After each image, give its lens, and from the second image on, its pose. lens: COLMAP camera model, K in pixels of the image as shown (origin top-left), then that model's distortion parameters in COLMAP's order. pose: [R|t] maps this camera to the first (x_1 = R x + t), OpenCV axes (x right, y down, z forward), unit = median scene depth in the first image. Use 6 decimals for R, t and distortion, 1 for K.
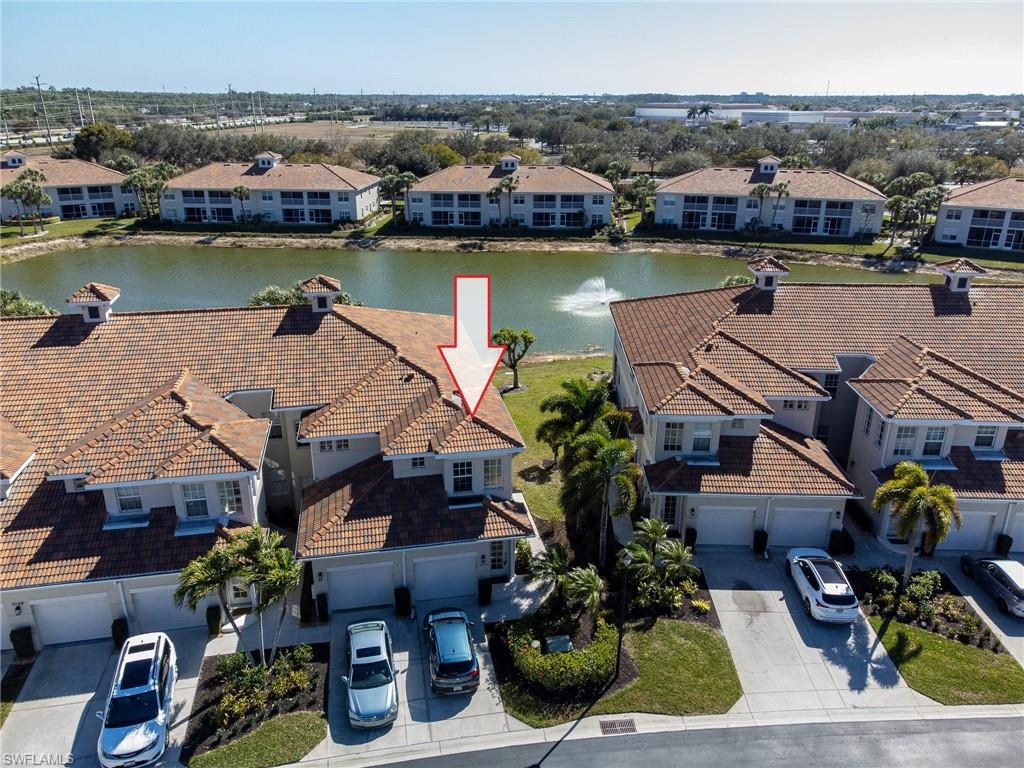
lens RADIAL K [[766.9, 0, 512.0], [0, 766.9, 384.0], [0, 0, 1]] dist [0.017869, -0.003759]
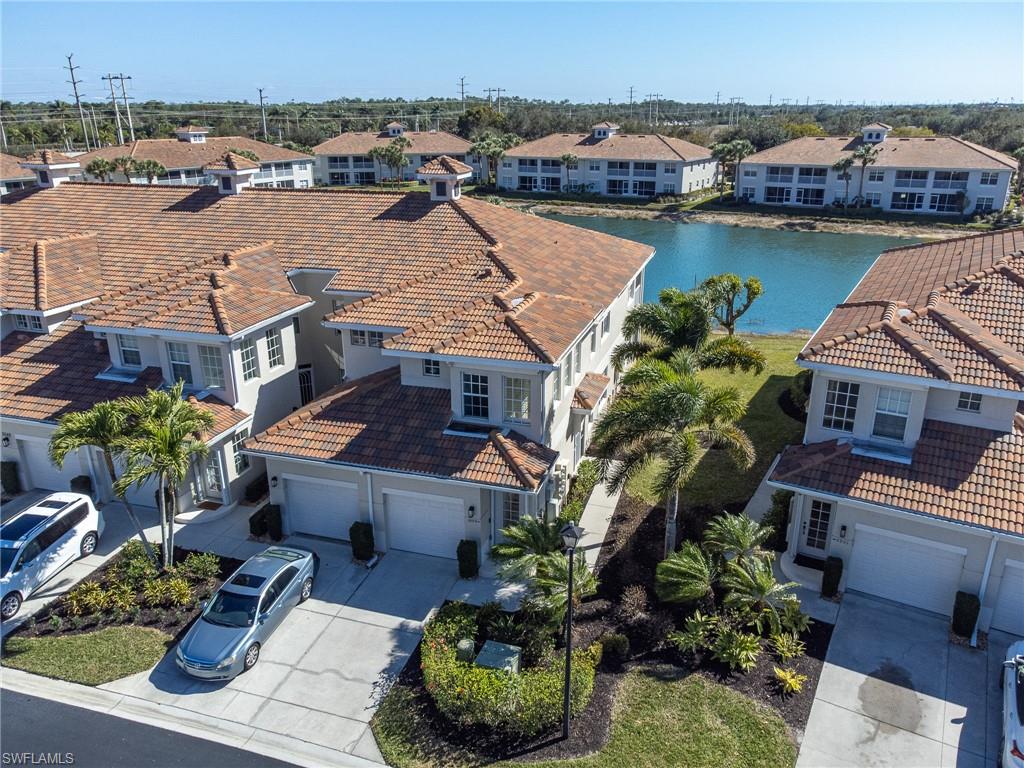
lens RADIAL K [[766.9, 0, 512.0], [0, 766.9, 384.0], [0, 0, 1]] dist [0.017869, -0.003759]
pose [[0.876699, 0.152443, -0.456245, 0.081086], [-0.159985, 0.986867, 0.022318, 0.025036], [0.453655, 0.053427, 0.889575, 0.106478]]
